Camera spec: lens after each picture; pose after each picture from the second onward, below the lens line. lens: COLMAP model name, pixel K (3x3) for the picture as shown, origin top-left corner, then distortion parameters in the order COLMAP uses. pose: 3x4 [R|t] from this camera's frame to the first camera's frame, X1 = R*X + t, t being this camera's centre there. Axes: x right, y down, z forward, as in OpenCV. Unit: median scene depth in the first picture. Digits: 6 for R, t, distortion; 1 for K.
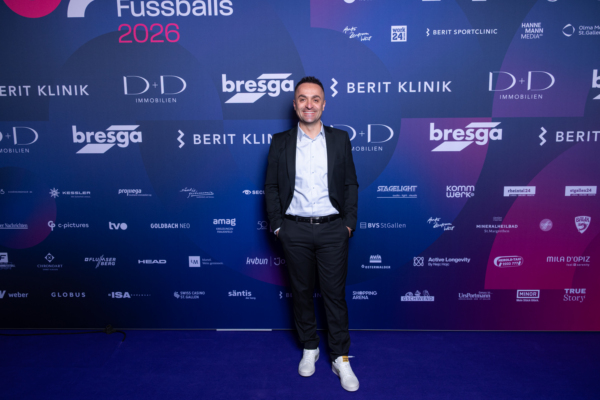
lens RADIAL K [[516.6, 0, 297.7], [0, 516.6, 199.6], [0, 0, 1]] dist [0.010054, -0.020988]
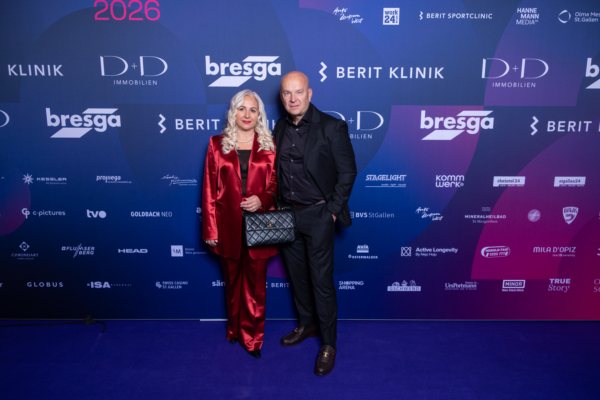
lens RADIAL K [[471.7, 0, 297.7], [0, 471.7, 198.0], [0, 0, 1]] dist [0.008224, -0.016164]
pose [[0.999107, 0.006318, 0.041767, -0.011721], [-0.007994, 0.999164, 0.040087, -0.017706], [-0.041478, -0.040385, 0.998323, 0.116517]]
